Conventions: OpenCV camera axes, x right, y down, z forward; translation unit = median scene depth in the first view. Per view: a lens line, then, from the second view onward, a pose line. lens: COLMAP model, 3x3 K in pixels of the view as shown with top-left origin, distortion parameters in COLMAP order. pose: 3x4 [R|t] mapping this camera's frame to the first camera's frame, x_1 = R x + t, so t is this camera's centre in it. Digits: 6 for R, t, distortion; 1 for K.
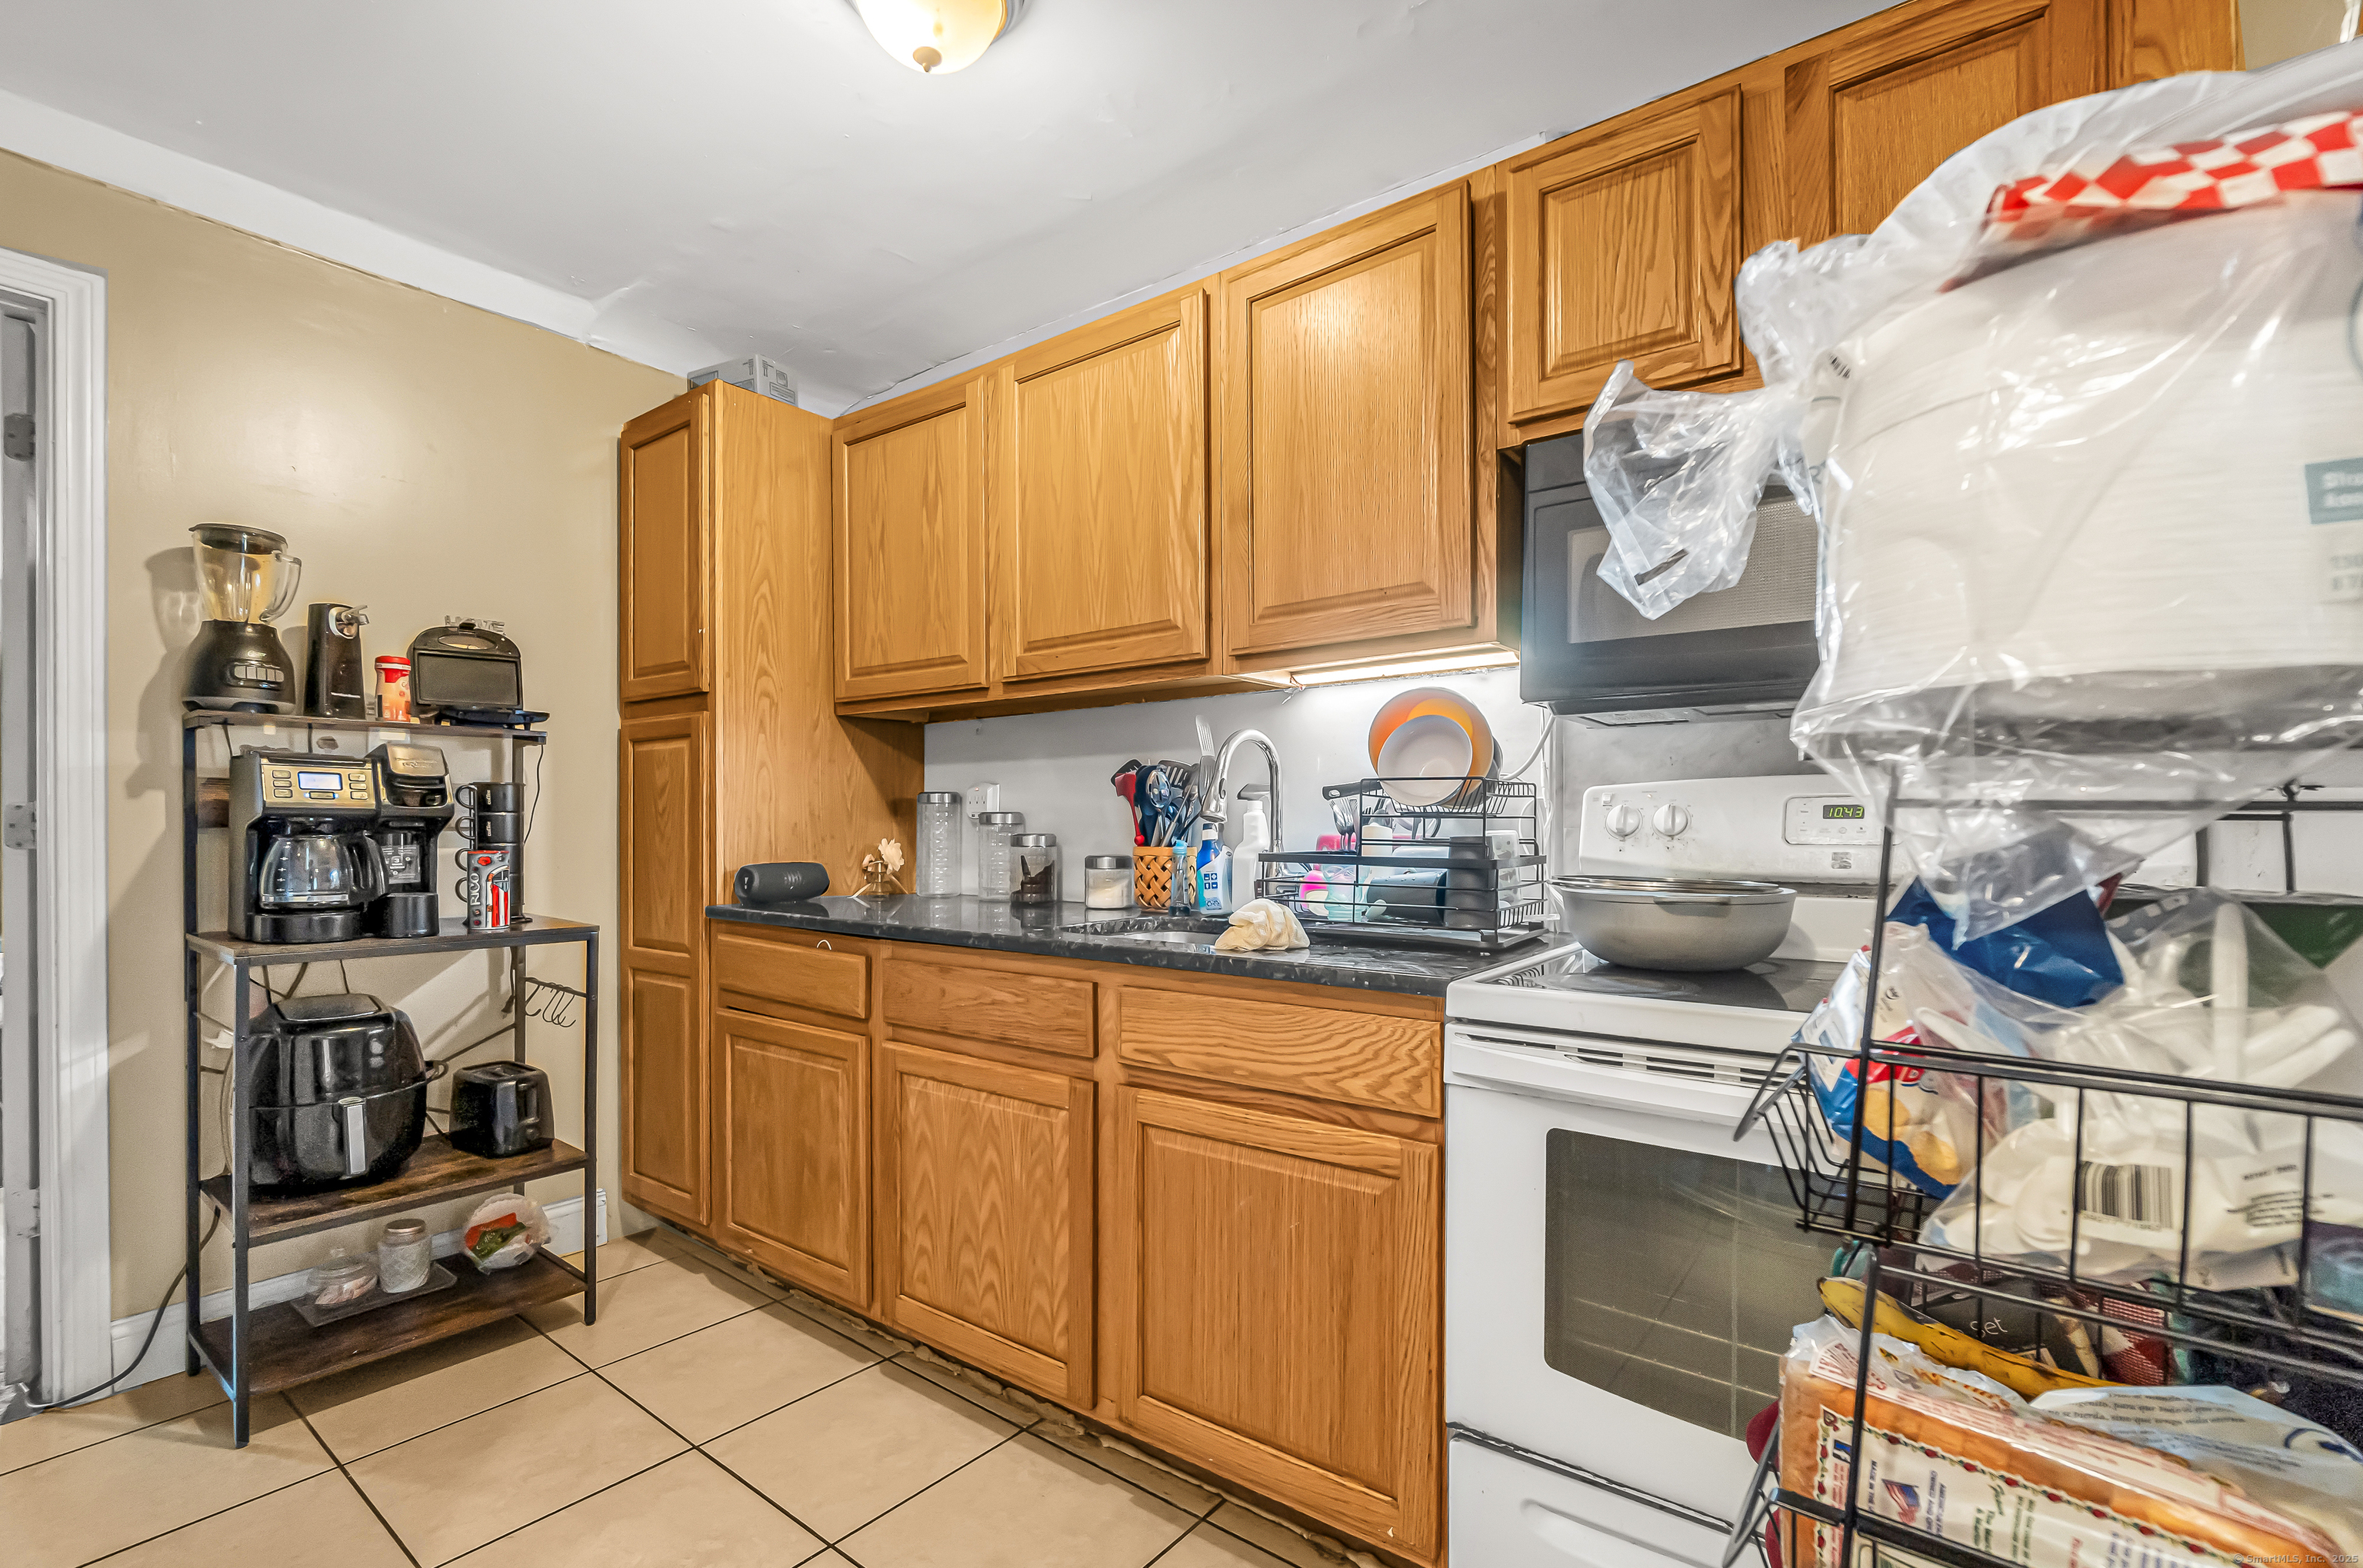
lens RADIAL K [[1064.9, 0, 1182.0], [0, 1064.9, 827.2], [0, 0, 1]] dist [-0.000473, -0.000199]
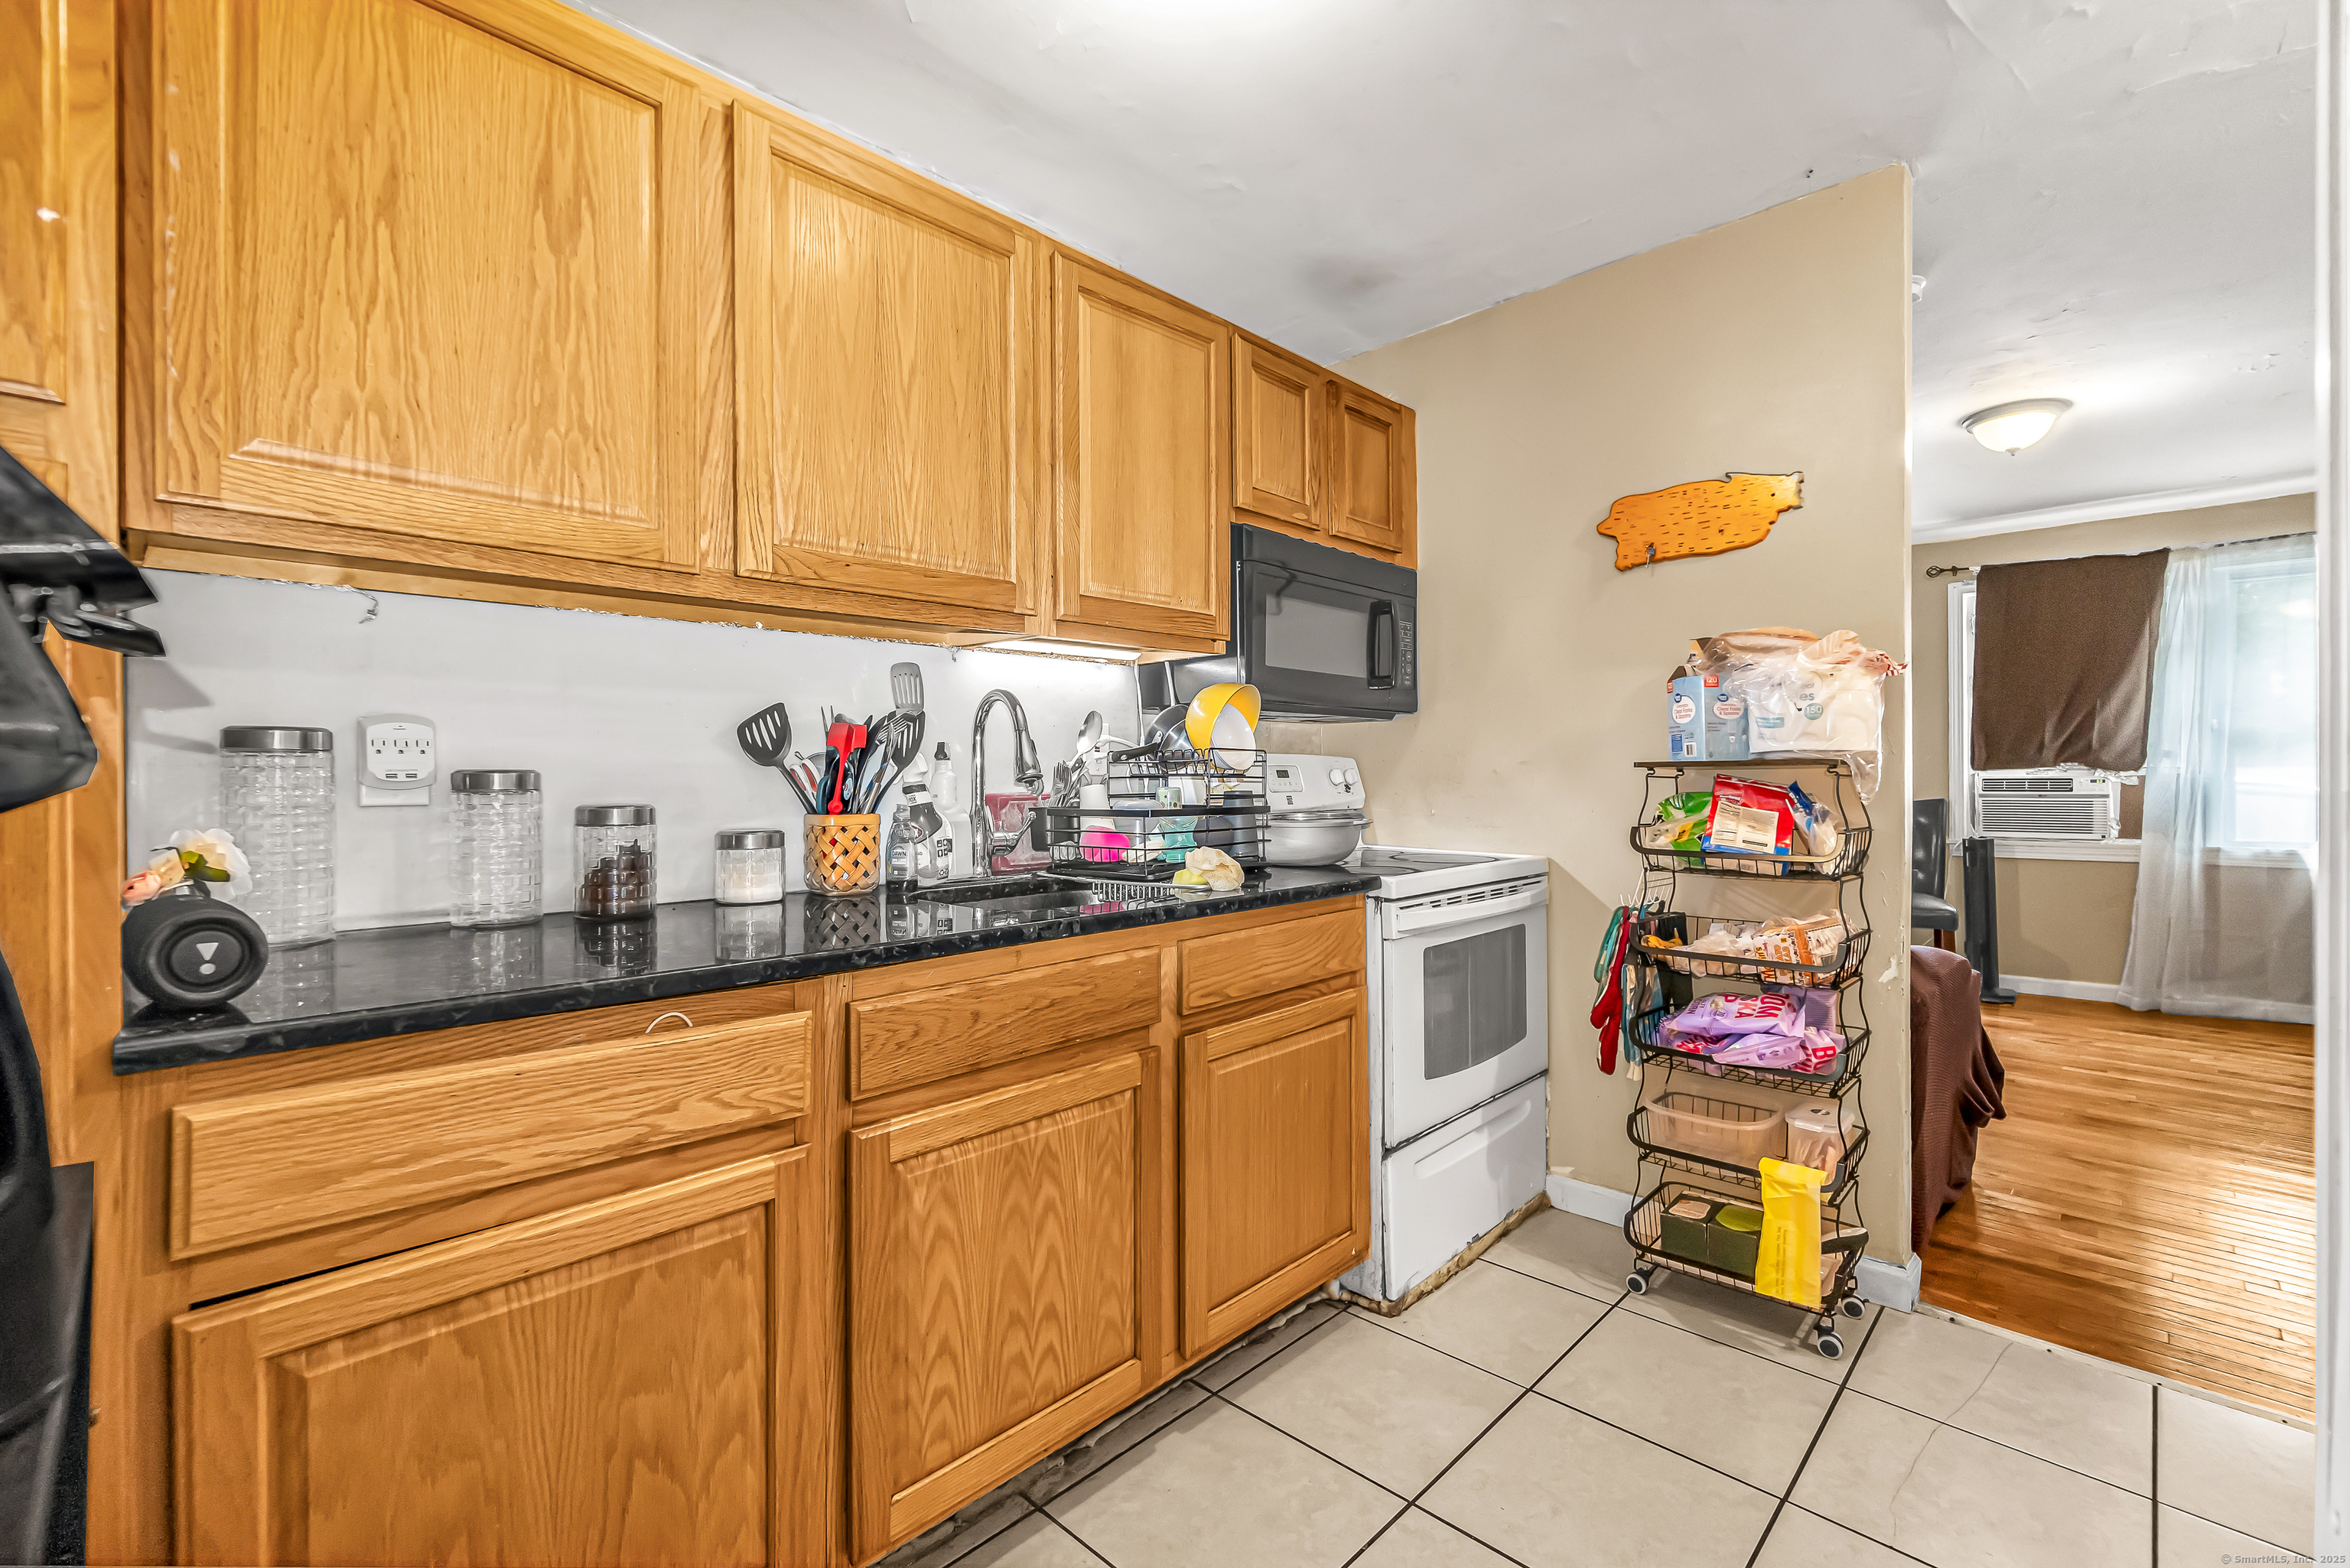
lens RADIAL K [[1035.2, 0, 1175.0], [0, 1035.2, 784.0], [0, 0, 1]] dist [0.000232, 0.000315]
pose [[0.104042, -0.006893, 0.994549, -0.962528], [0.011107, 0.999922, 0.005769, -0.008952], [-0.994511, 0.010447, 0.104110, 0.817475]]
